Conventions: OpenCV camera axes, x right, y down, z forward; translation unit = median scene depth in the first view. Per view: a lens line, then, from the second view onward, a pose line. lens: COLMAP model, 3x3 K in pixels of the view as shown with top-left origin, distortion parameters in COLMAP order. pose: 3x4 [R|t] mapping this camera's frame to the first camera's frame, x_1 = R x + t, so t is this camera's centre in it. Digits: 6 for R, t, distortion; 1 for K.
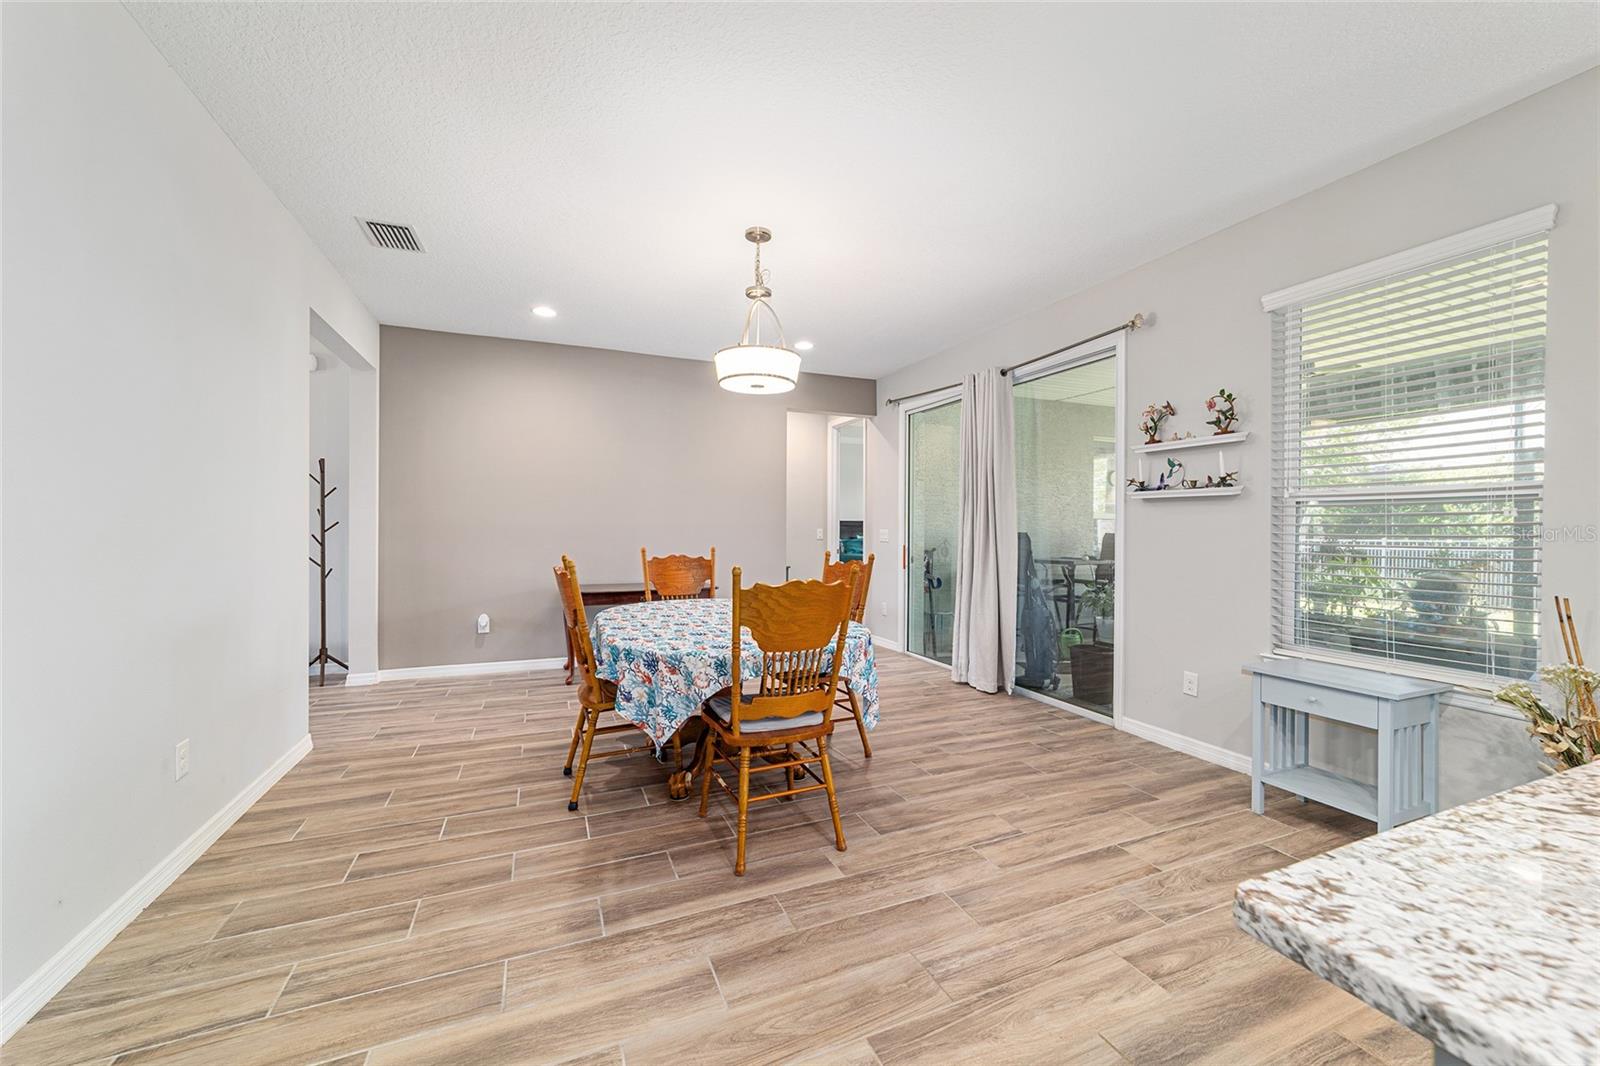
lens RADIAL K [[616.8, 0, 800.3], [0, 616.8, 526.6], [0, 0, 1]] dist [-0.013740, 0.005892]
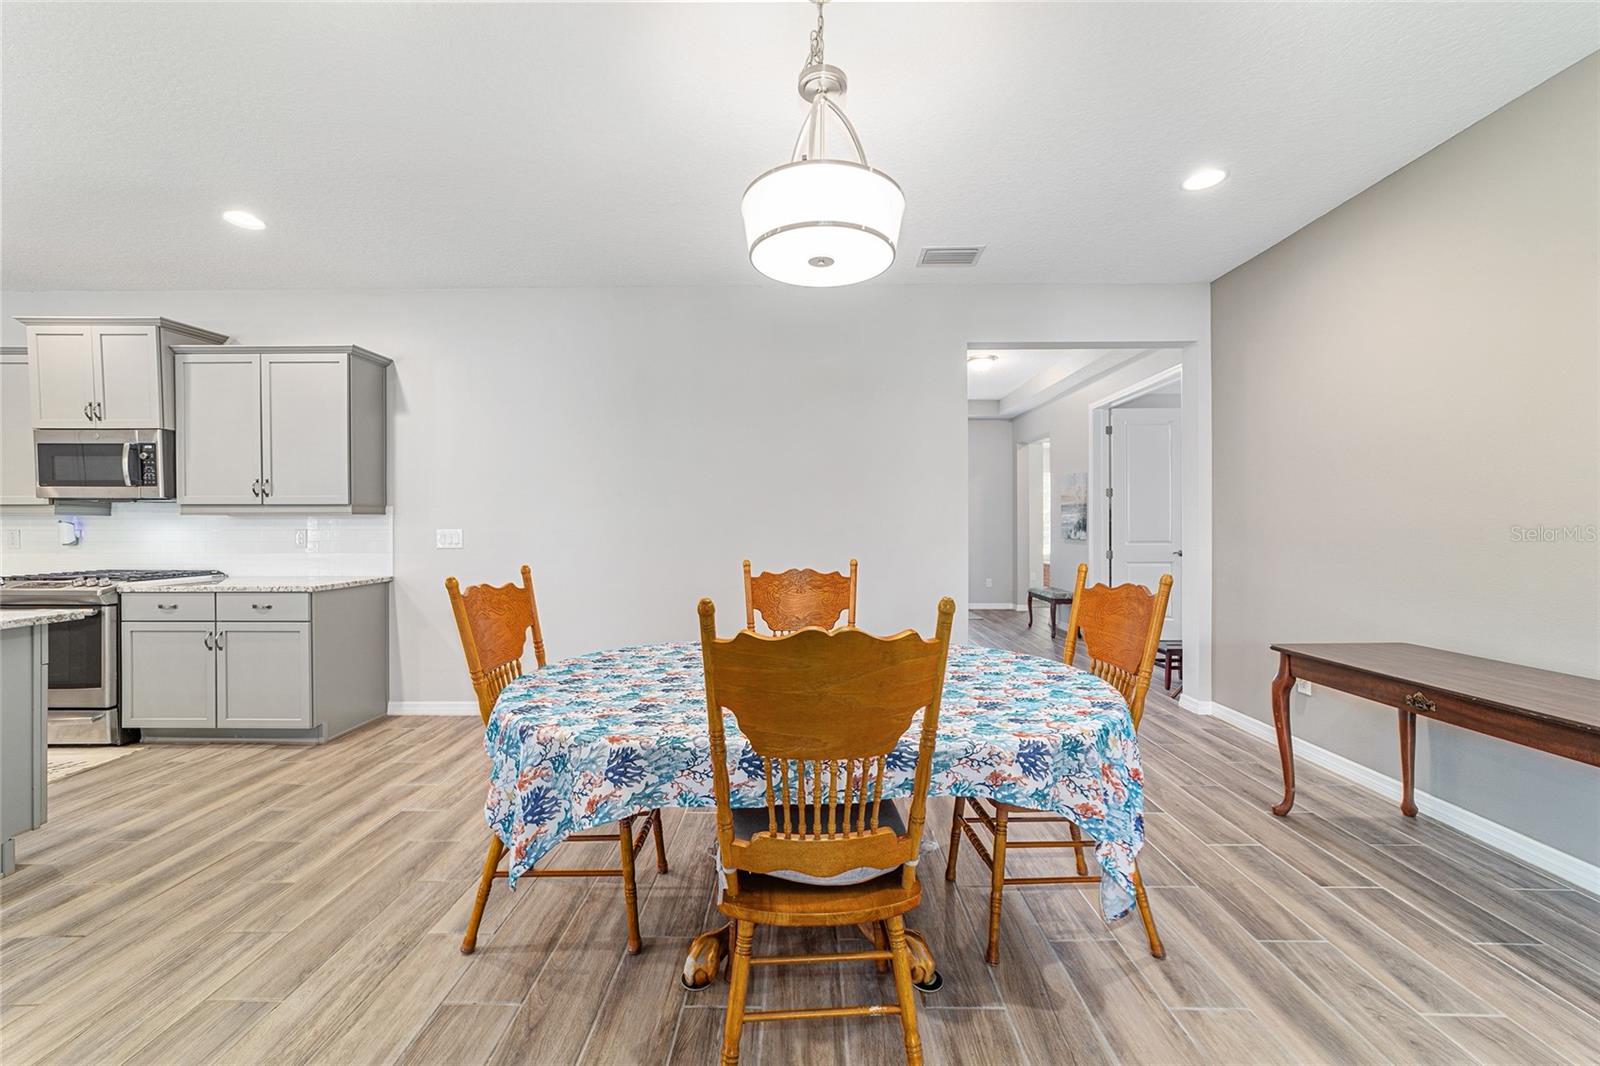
lens RADIAL K [[616.8, 0, 798.4], [0, 616.8, 528.4], [0, 0, 1]] dist [-0.013740, 0.005892]
pose [[-0.405433, 0.001414, -0.914124, 0.462718], [0.001402, 0.999999, 0.000925, 0.001701], [0.914124, -0.000907, -0.405434, 1.312372]]
